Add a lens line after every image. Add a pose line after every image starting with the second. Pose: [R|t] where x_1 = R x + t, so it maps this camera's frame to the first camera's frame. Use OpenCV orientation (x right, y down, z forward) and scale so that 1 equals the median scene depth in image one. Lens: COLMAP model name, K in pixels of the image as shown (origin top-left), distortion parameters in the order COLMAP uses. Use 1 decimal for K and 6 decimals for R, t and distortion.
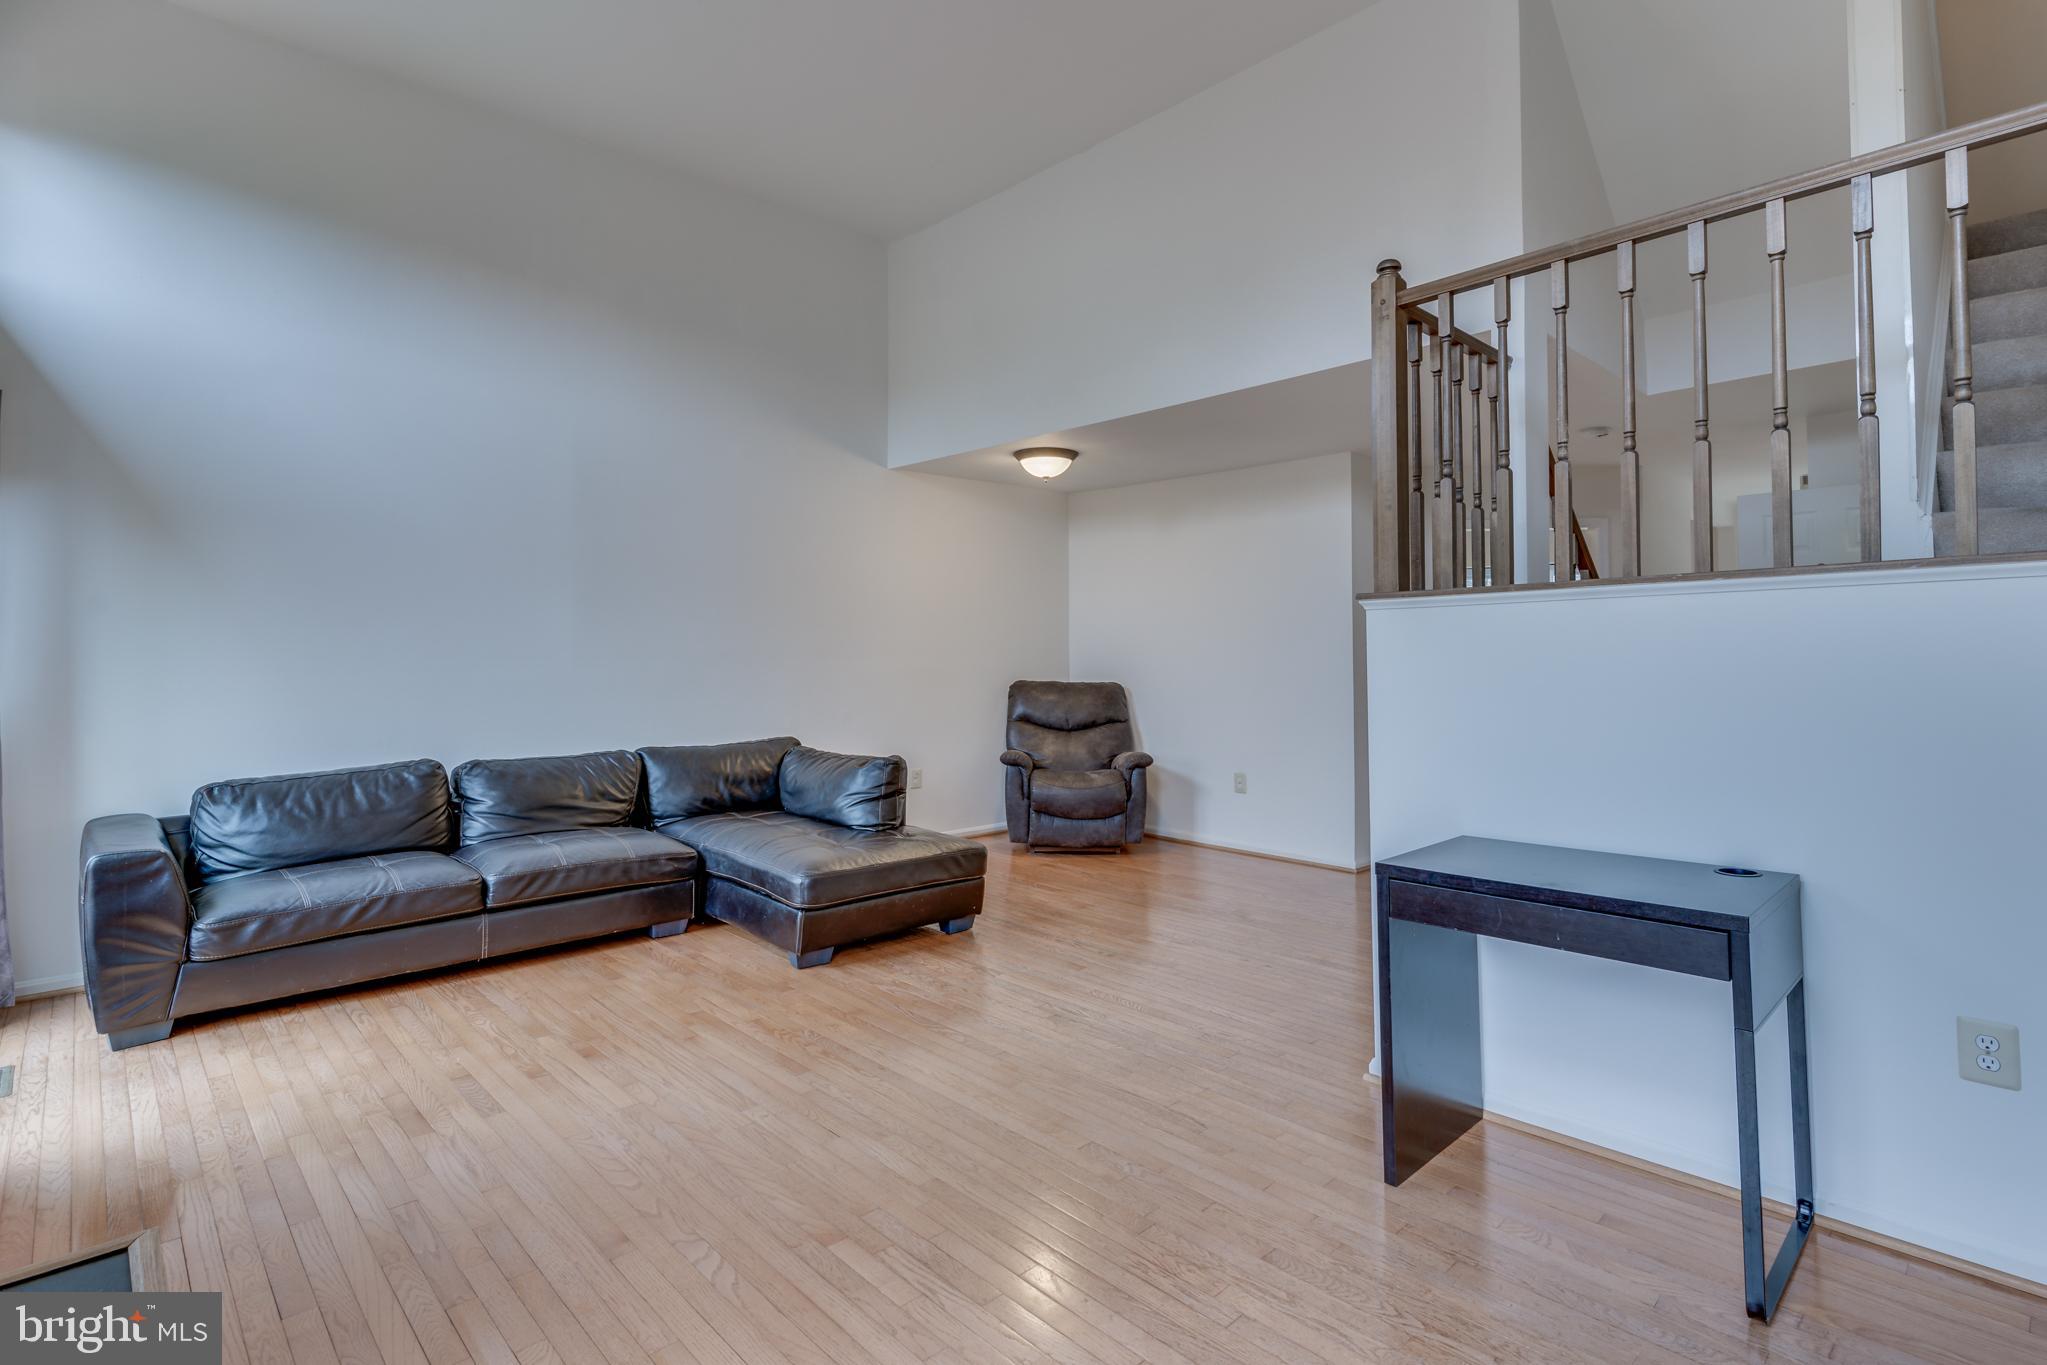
lens RADIAL K [[985.3, 0, 1021.6], [0, 985.3, 664.4], [0, 0, 1]] dist [0.006145, -0.001406]
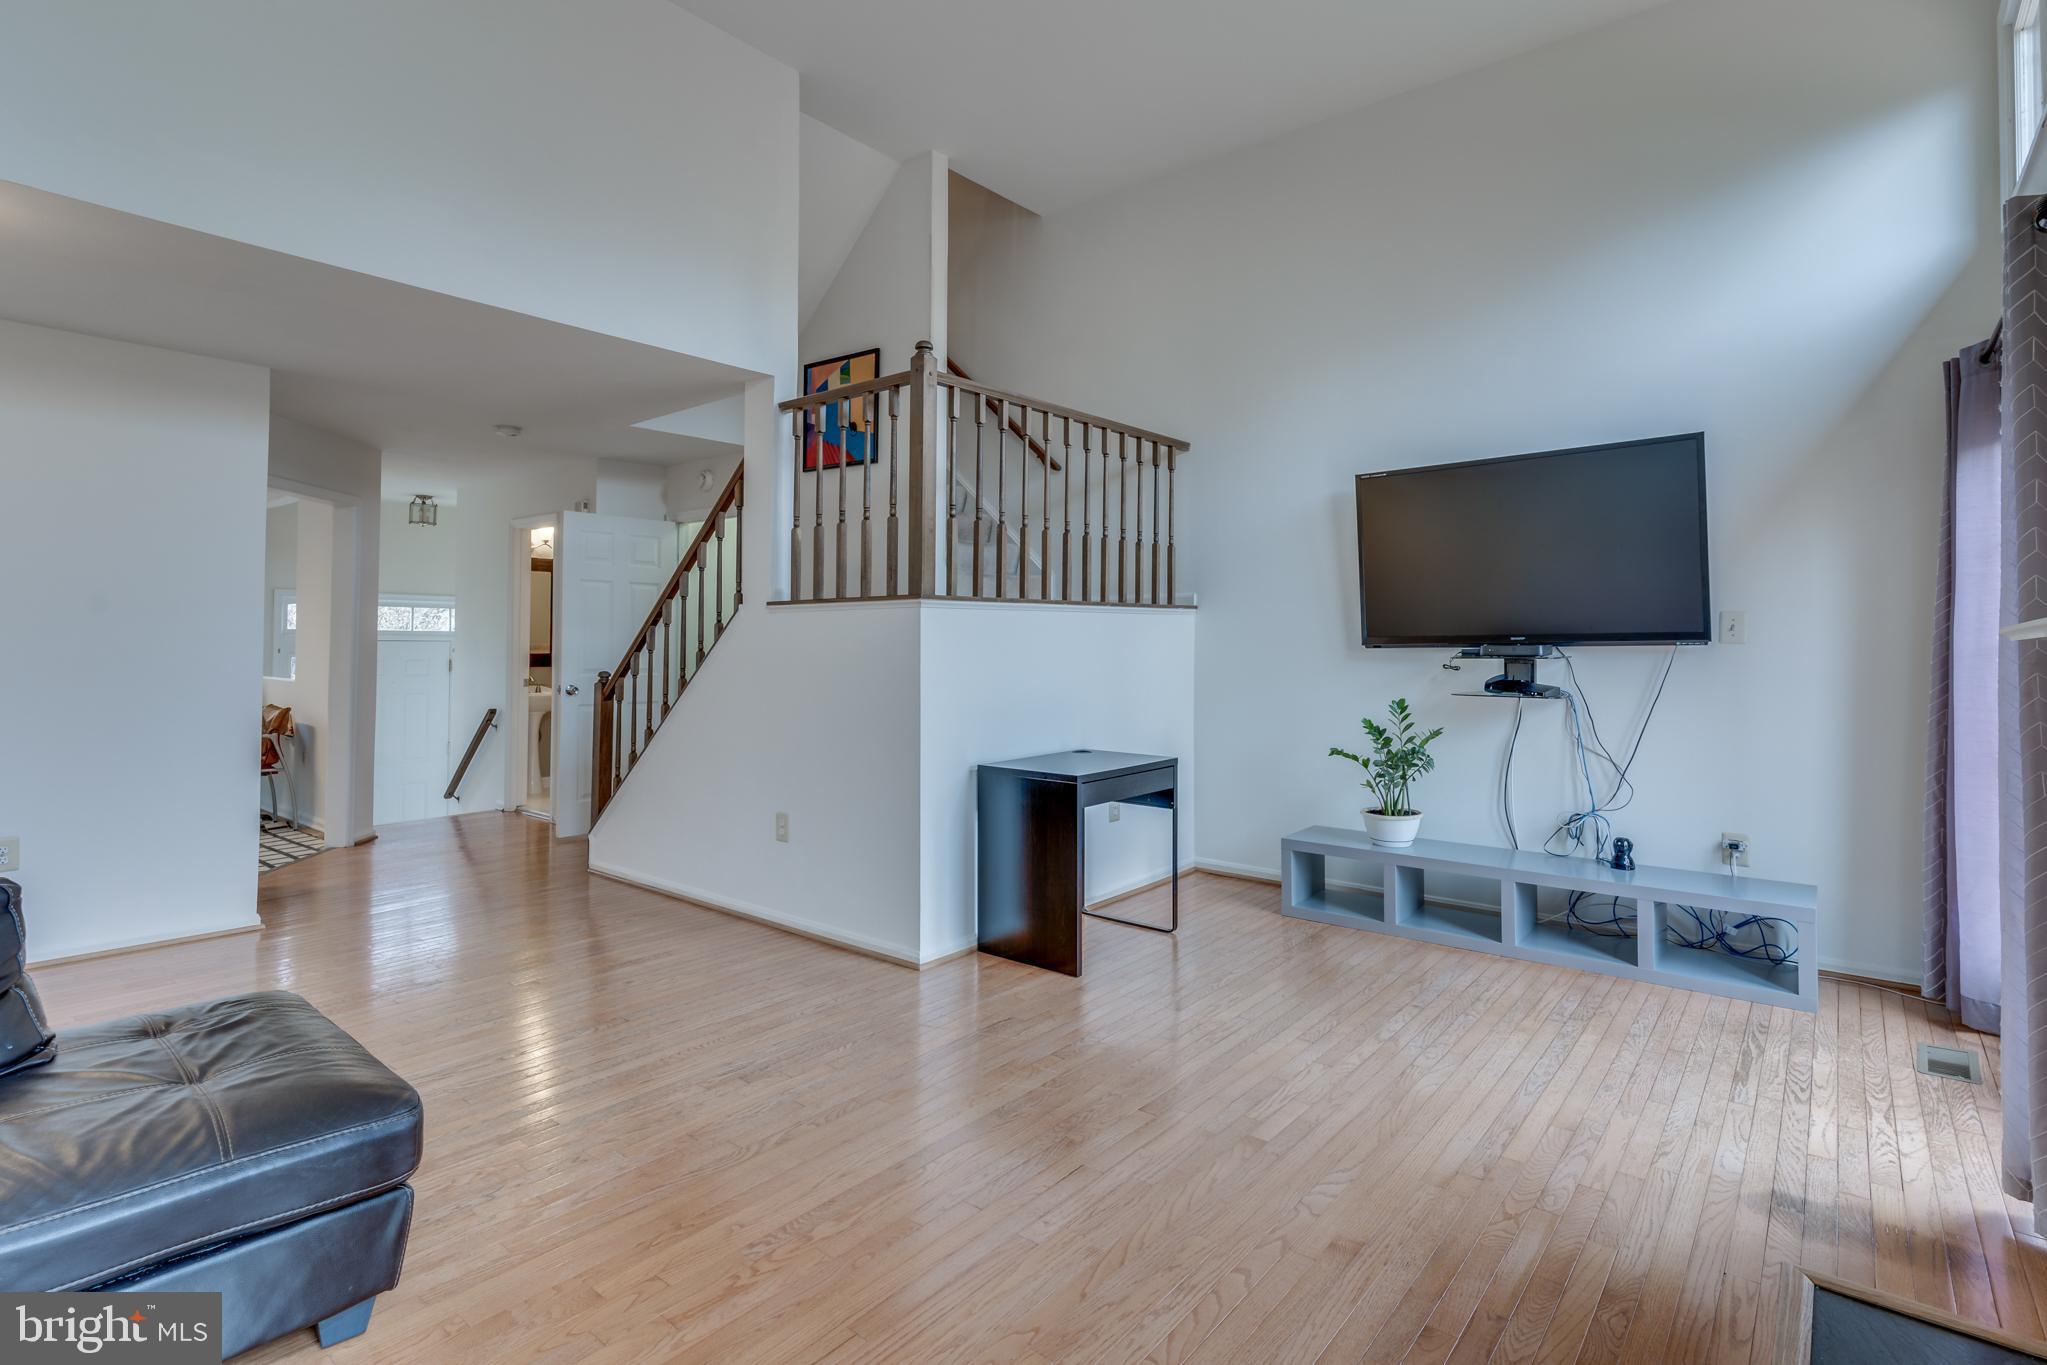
lens RADIAL K [[985.3, 0, 1037.8], [0, 985.3, 639.7], [0, 0, 1]] dist [0.006145, -0.001406]
pose [[-0.125483, 0.009504, 0.992050, -1.015575], [-0.001480, 0.999951, -0.009767, 0.000662], [-0.992095, -0.002693, -0.125463, 1.076760]]
